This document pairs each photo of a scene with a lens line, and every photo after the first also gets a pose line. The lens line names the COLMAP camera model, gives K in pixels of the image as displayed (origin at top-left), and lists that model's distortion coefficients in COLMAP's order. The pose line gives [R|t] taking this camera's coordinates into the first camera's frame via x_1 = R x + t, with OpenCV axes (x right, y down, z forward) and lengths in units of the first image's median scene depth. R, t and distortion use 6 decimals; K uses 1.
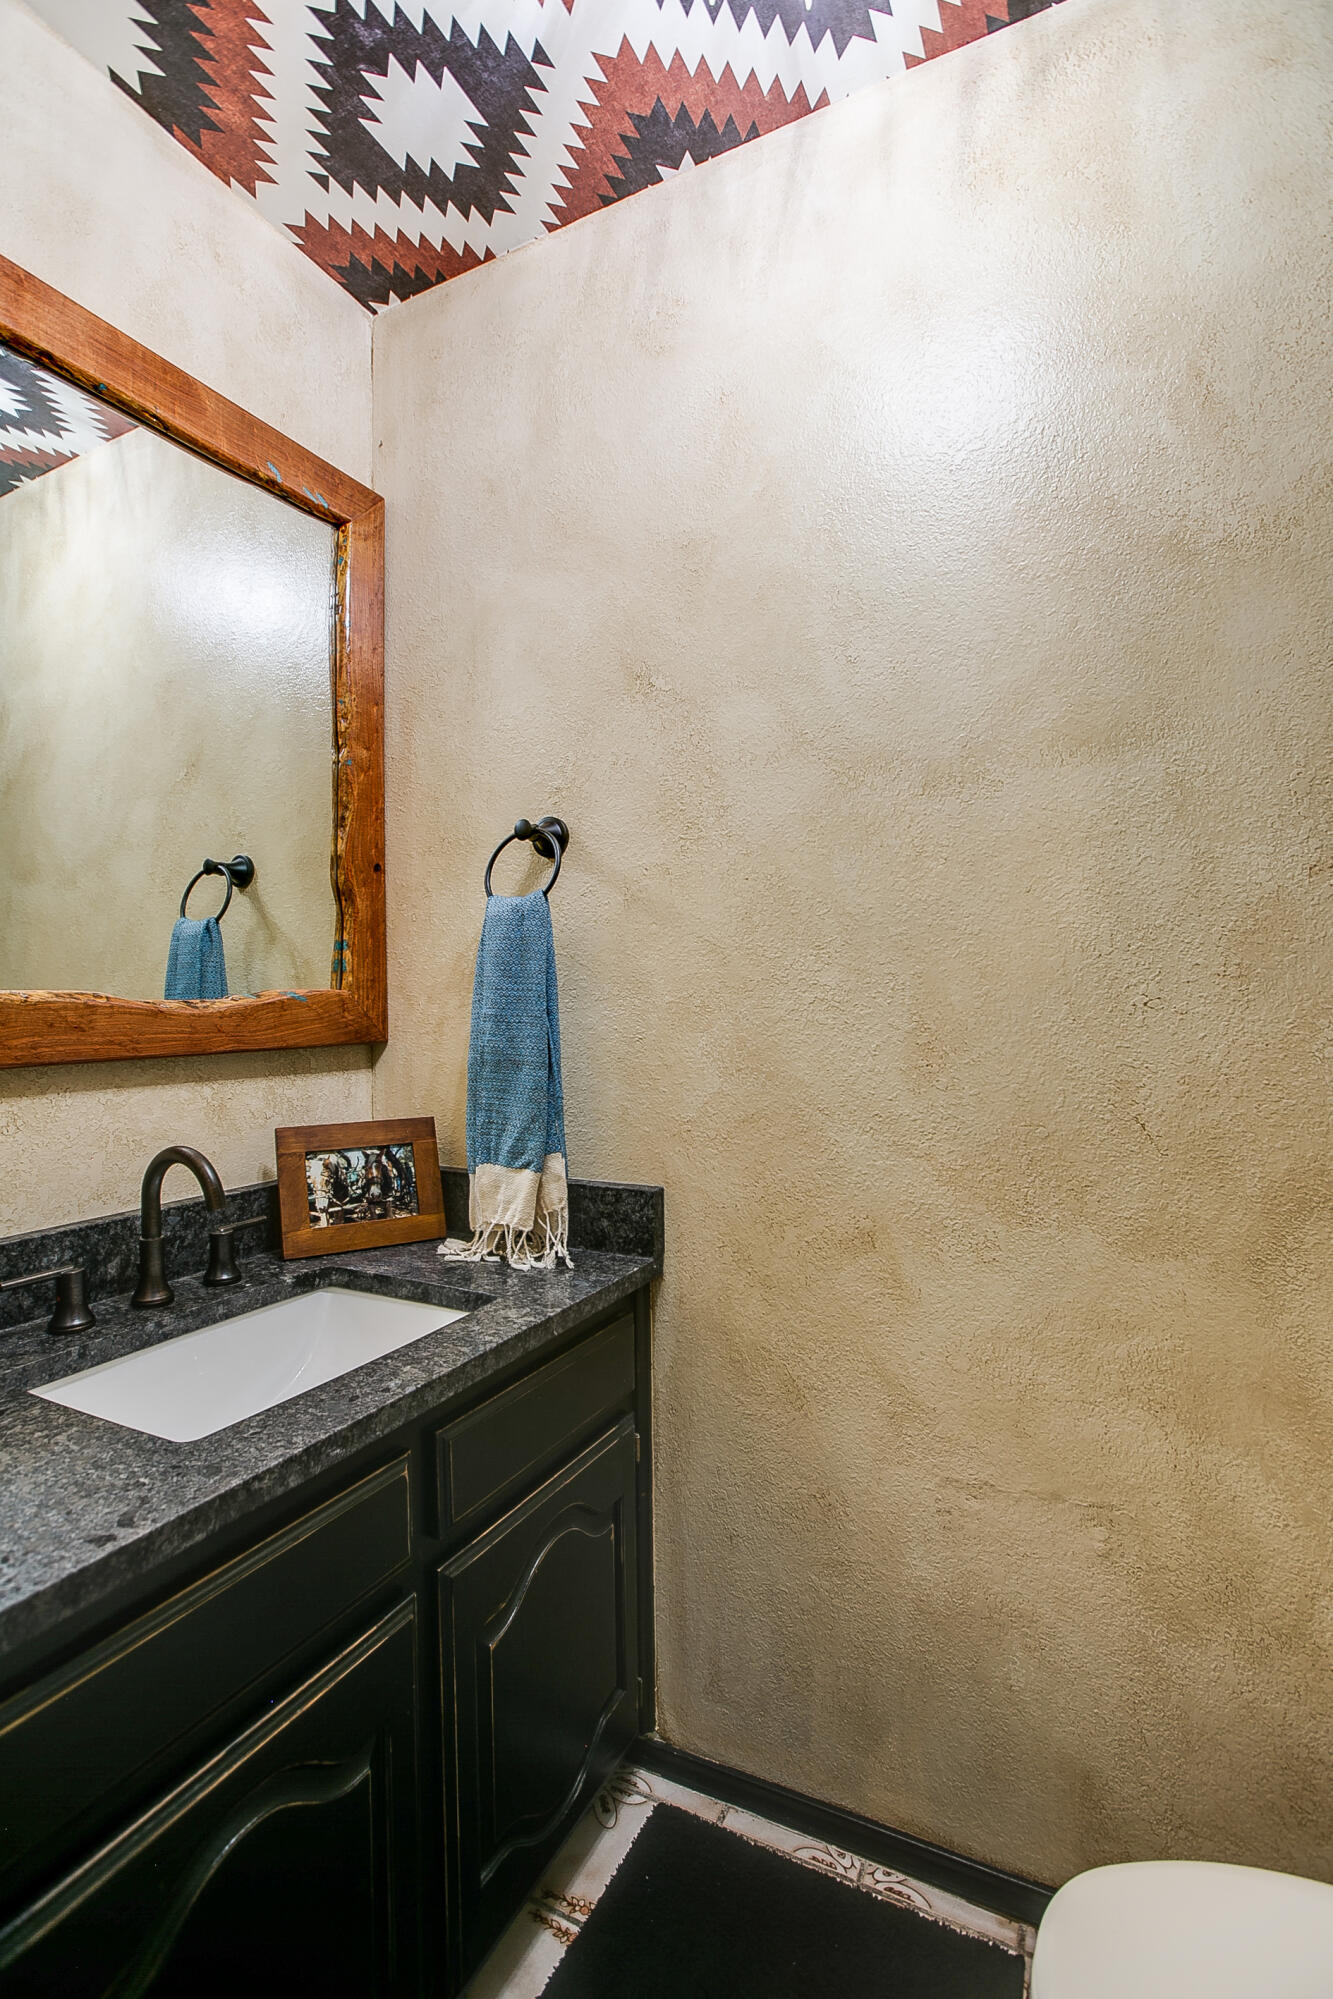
lens RADIAL K [[867.6, 0, 666.5], [0, 867.6, 999.5], [0, 0, 1]] dist [-0.025655, 0.000128]
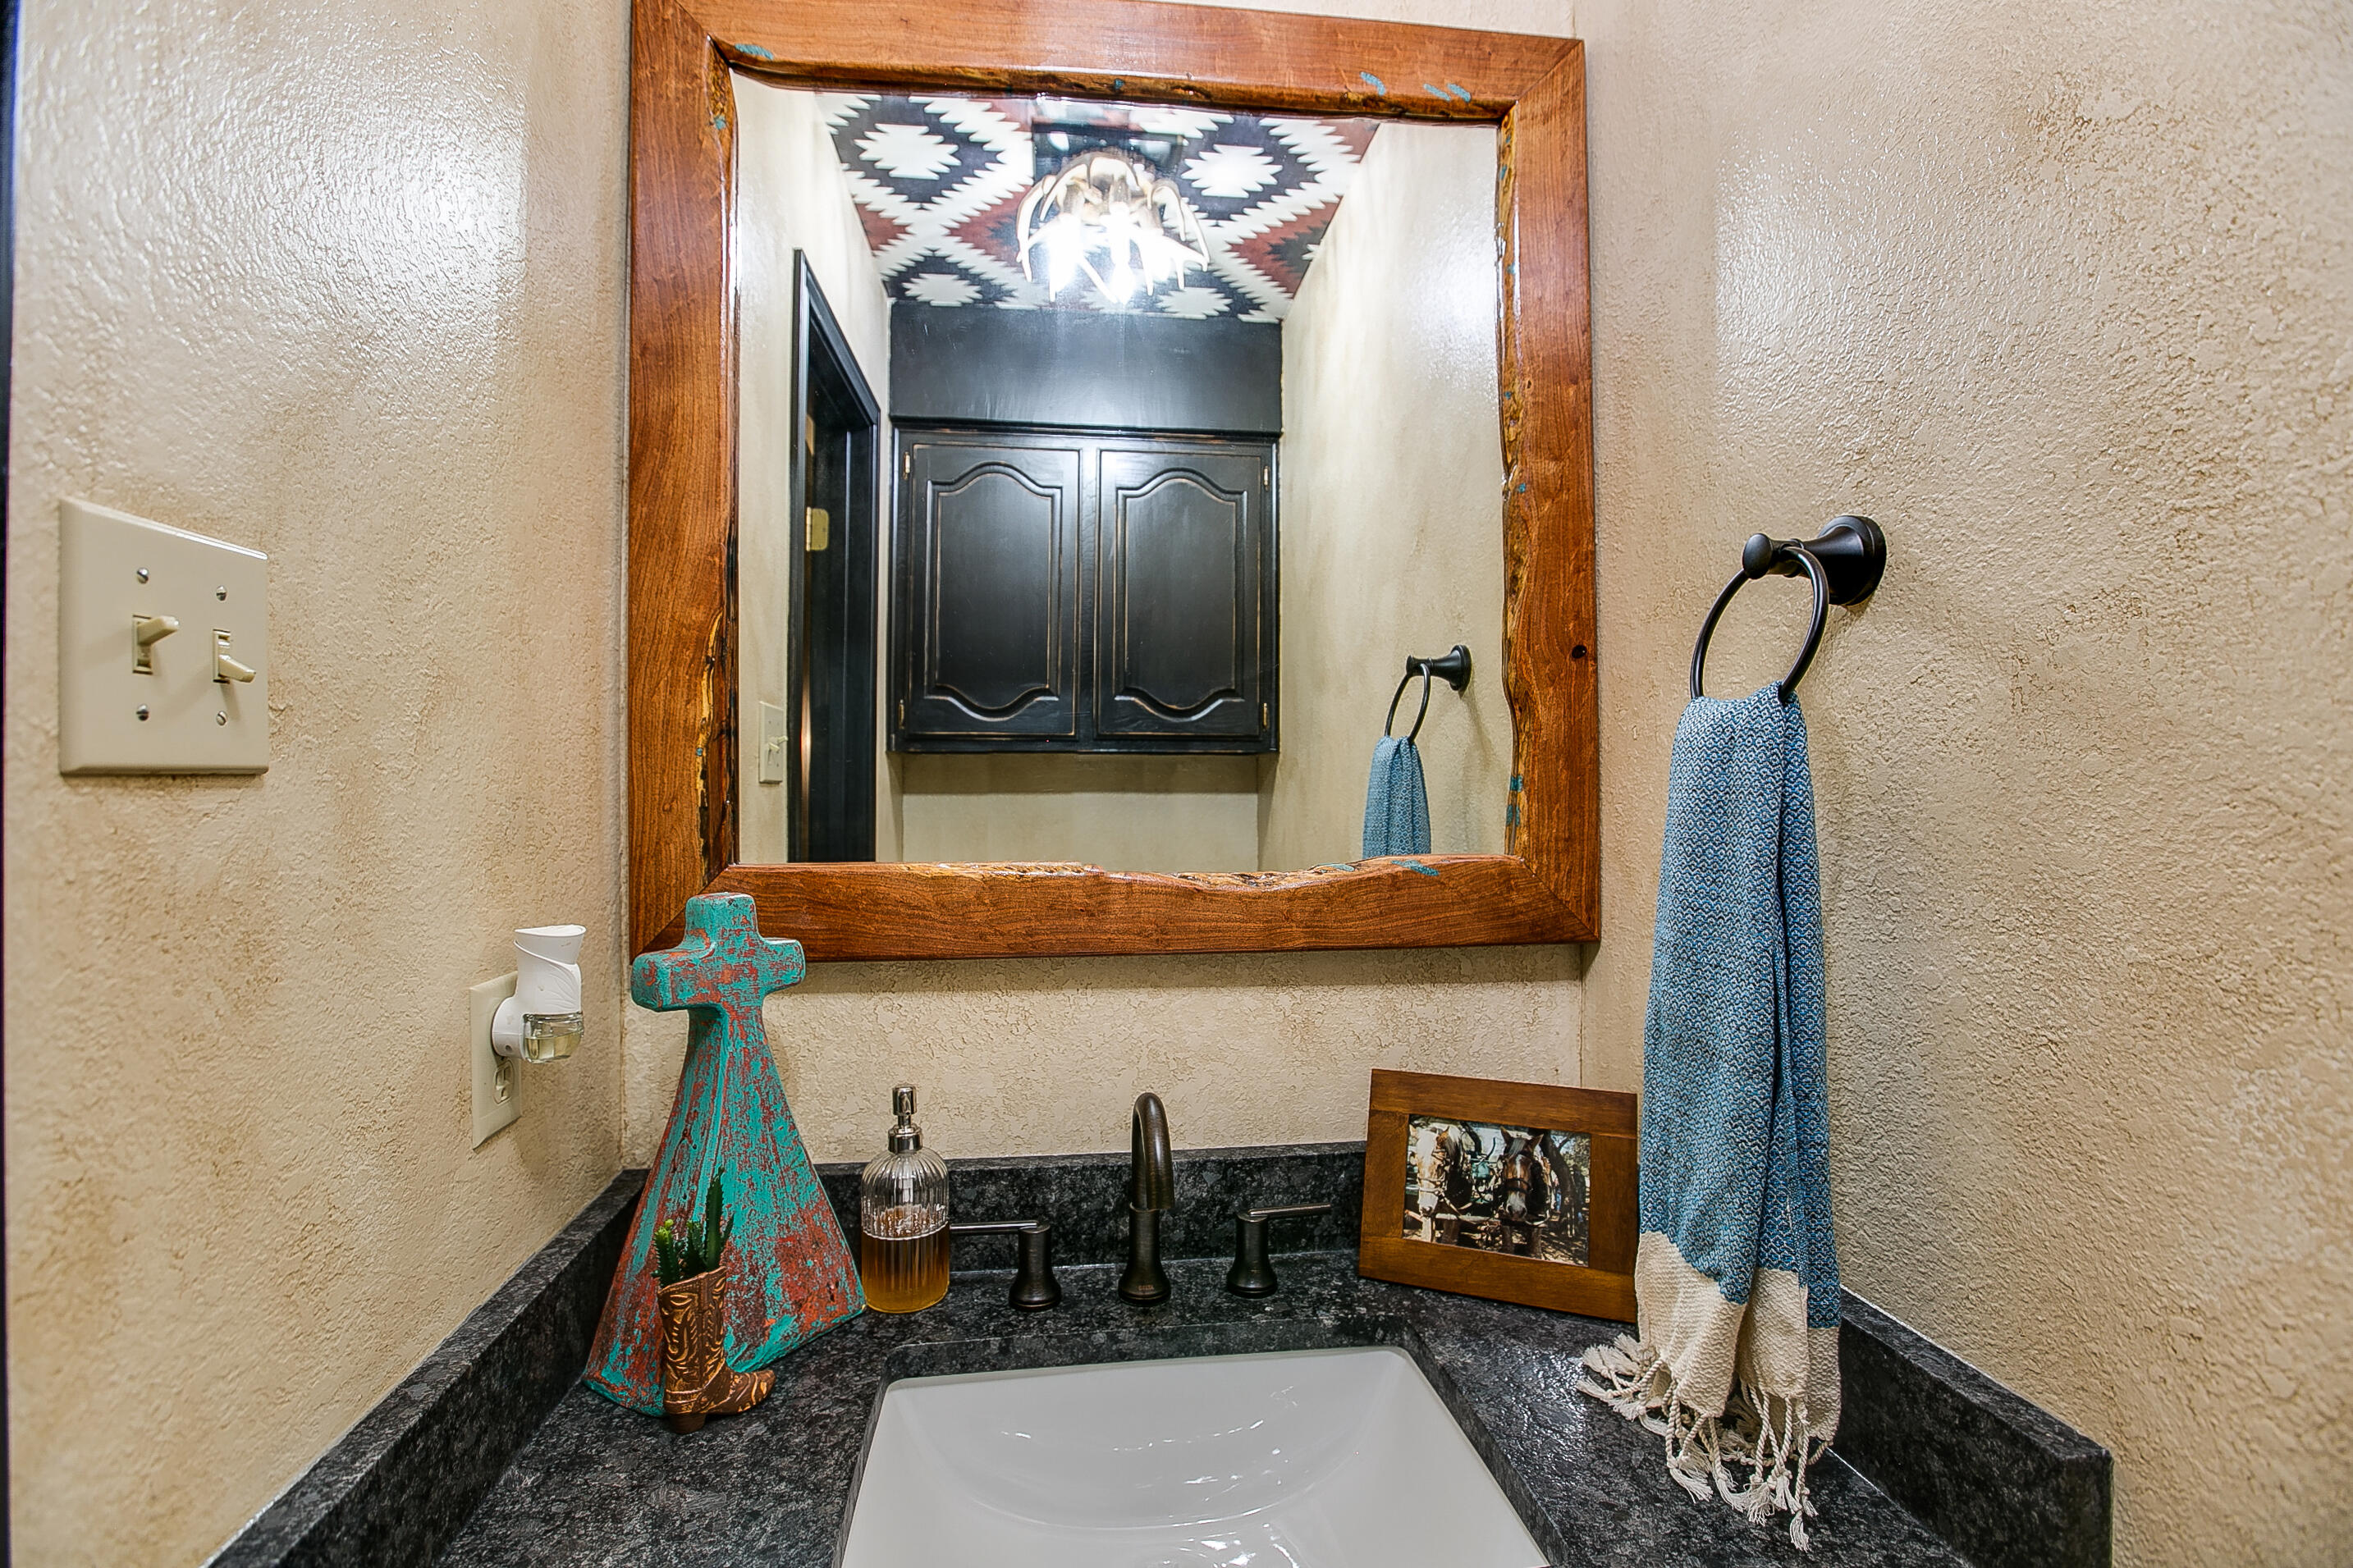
lens RADIAL K [[1065.2, 0, 1176.5], [0, 1065.2, 784.0], [0, 0, 1]] dist [-0.055282, 0.024704]
pose [[0.576682, 0.006782, -0.816940, 0.118930], [-0.010506, 0.999944, 0.000884, -0.065924], [0.816901, 0.008073, 0.576721, 0.395415]]
